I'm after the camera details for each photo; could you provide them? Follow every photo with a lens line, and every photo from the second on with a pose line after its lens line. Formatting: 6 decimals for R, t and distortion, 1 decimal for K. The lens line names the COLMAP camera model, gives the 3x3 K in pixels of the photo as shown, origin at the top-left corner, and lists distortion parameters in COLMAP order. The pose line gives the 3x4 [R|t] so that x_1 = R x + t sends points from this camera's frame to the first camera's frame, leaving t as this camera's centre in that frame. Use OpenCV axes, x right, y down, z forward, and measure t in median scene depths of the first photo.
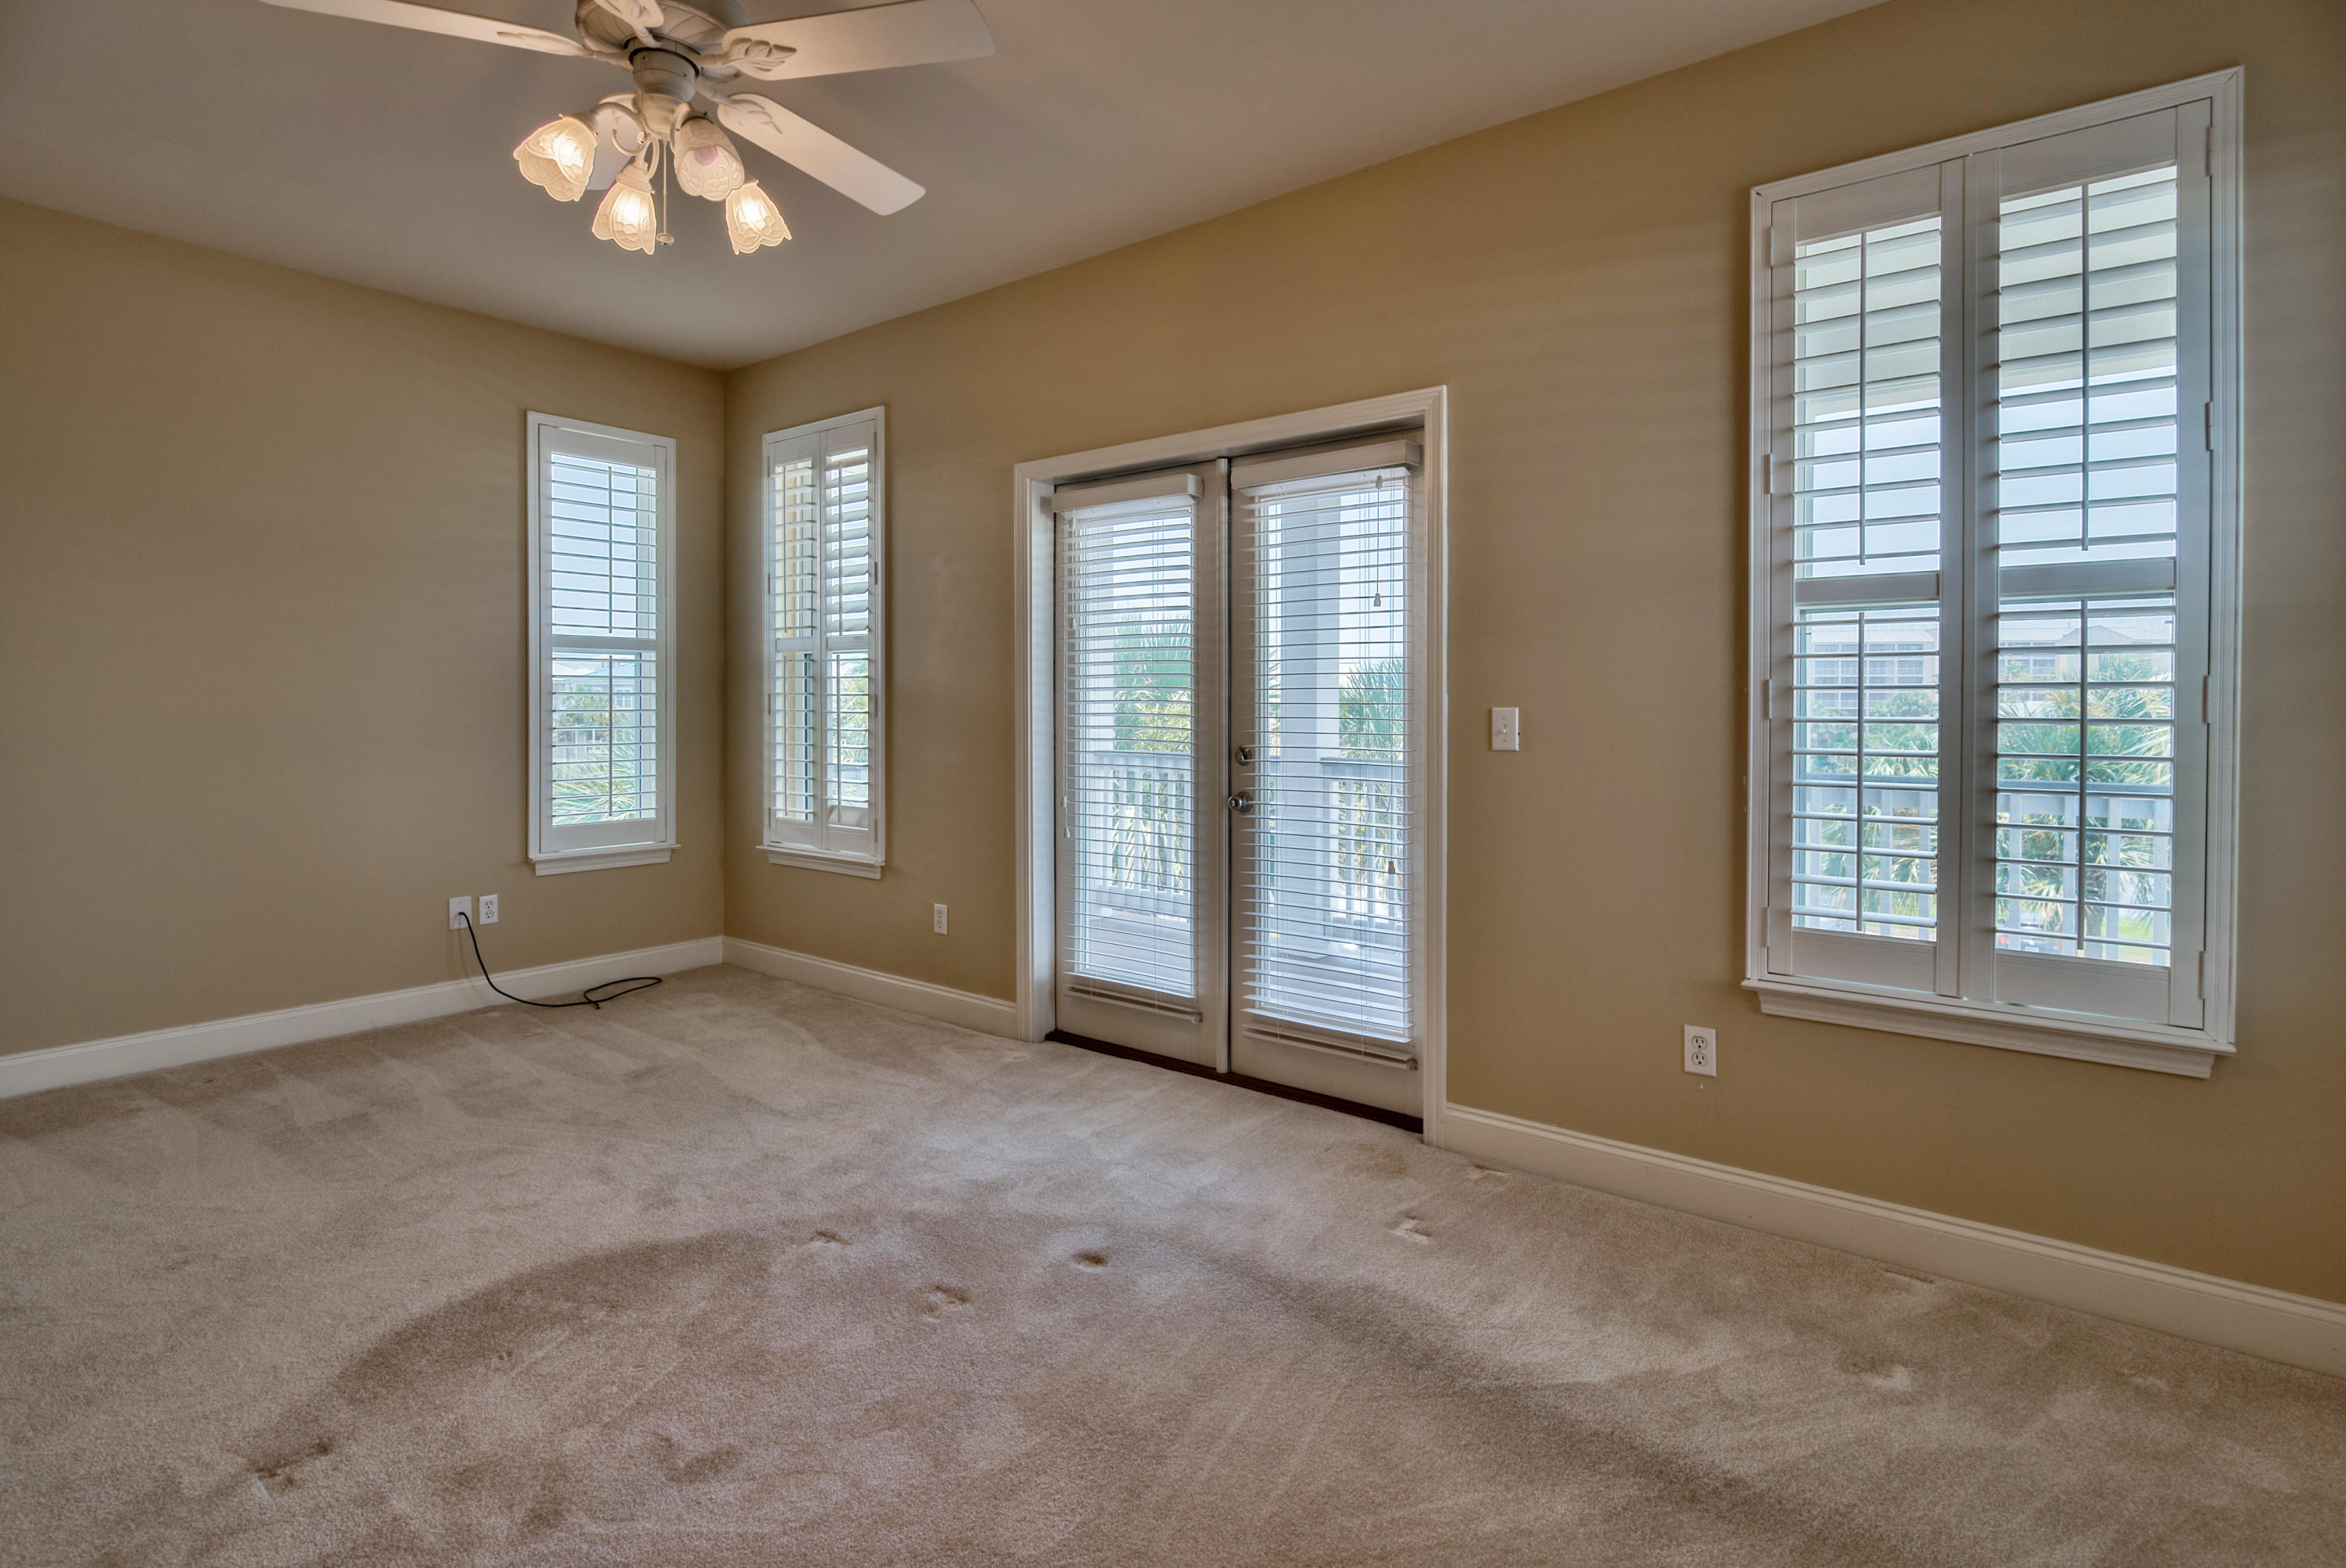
lens RADIAL K [[1169.4, 0, 1176.8], [0, 1169.4, 742.1], [0, 0, 1]] dist [-0.002098, -0.000048]
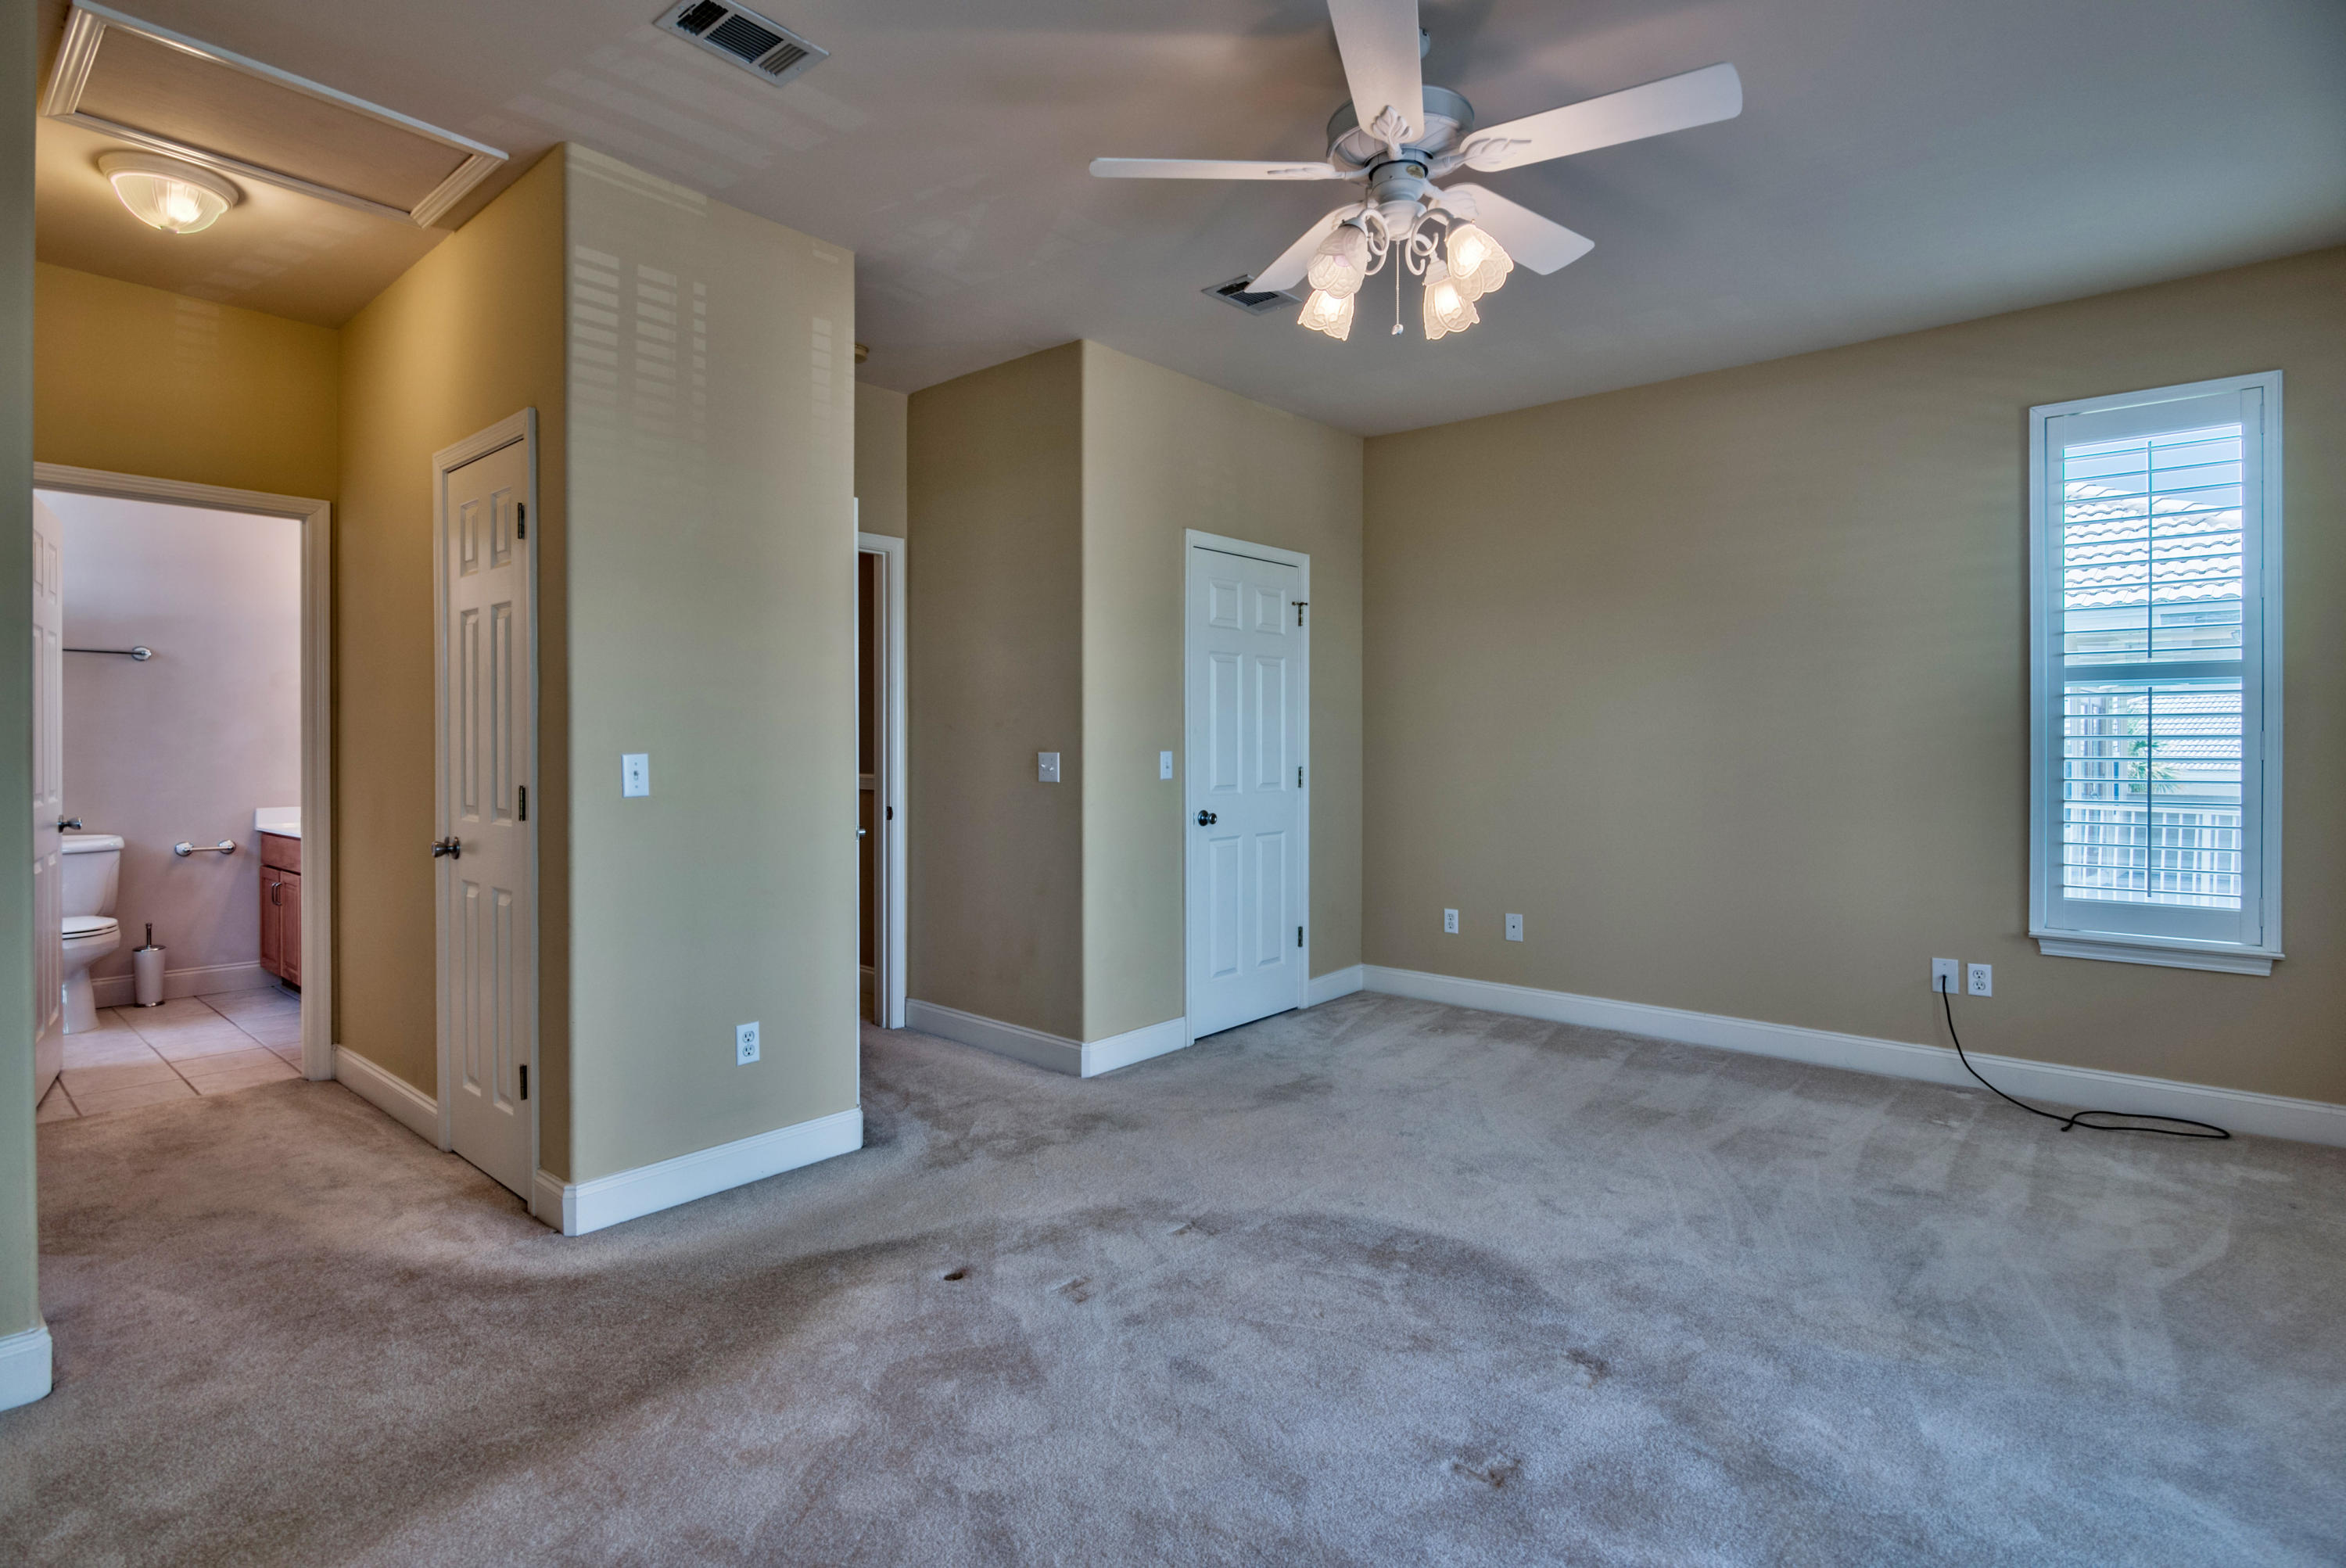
lens RADIAL K [[1146.3, 0, 1144.3], [0, 1146.3, 773.3], [0, 0, 1]] dist [-0.003566, -0.000862]
pose [[-0.063634, 0.022524, -0.997719, 0.394563], [-0.033555, 0.999132, 0.024696, -0.018395], [0.997409, 0.035049, -0.062823, 0.504464]]
